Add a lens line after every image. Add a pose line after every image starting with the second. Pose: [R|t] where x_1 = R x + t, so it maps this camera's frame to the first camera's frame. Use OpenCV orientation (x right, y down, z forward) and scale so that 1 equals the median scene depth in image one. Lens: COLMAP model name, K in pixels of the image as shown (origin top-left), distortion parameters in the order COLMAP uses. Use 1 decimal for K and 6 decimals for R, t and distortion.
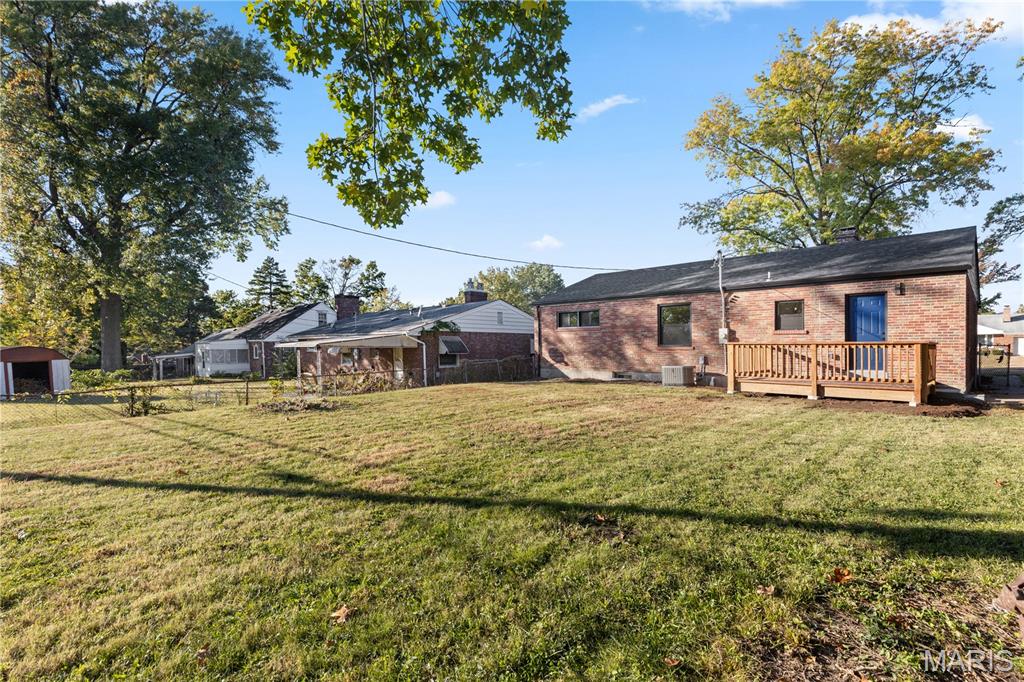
lens RADIAL K [[492.2, 0, 511.5], [0, 492.2, 346.3], [0, 0, 1]] dist [0.005364, 0.000014]
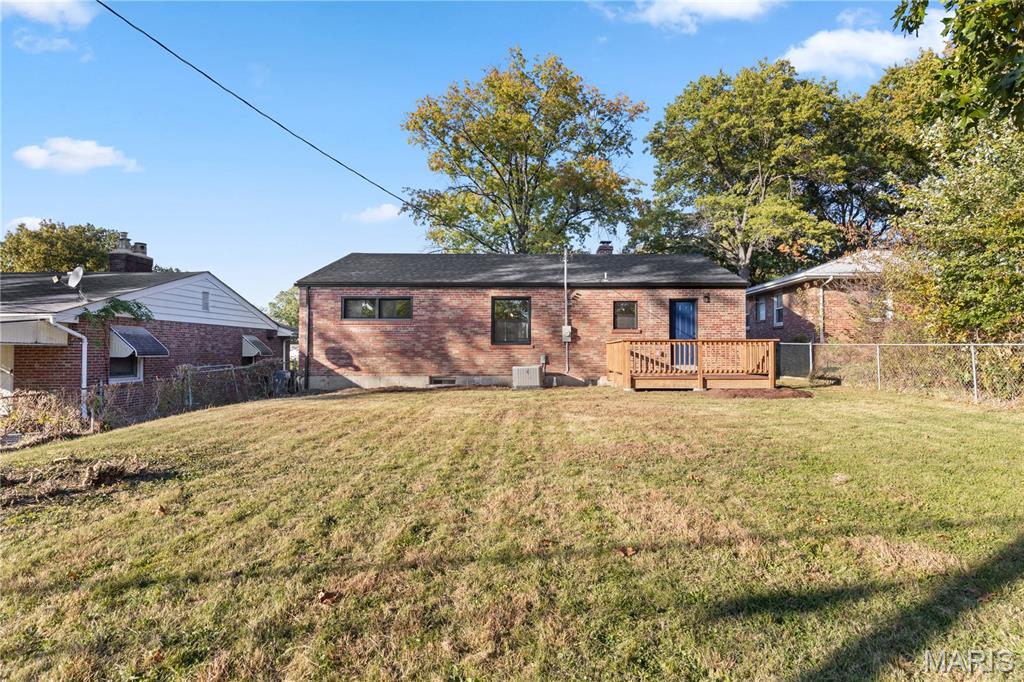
lens RADIAL K [[542.2, 0, 511.4], [0, 542.2, 336.7], [0, 0, 1]] dist [0.000826, -0.000635]
pose [[0.676410, 0.019426, 0.736269, -0.383640], [0.002015, 0.999600, -0.028225, 0.013396], [-0.736522, 0.020576, 0.676100, 0.326961]]
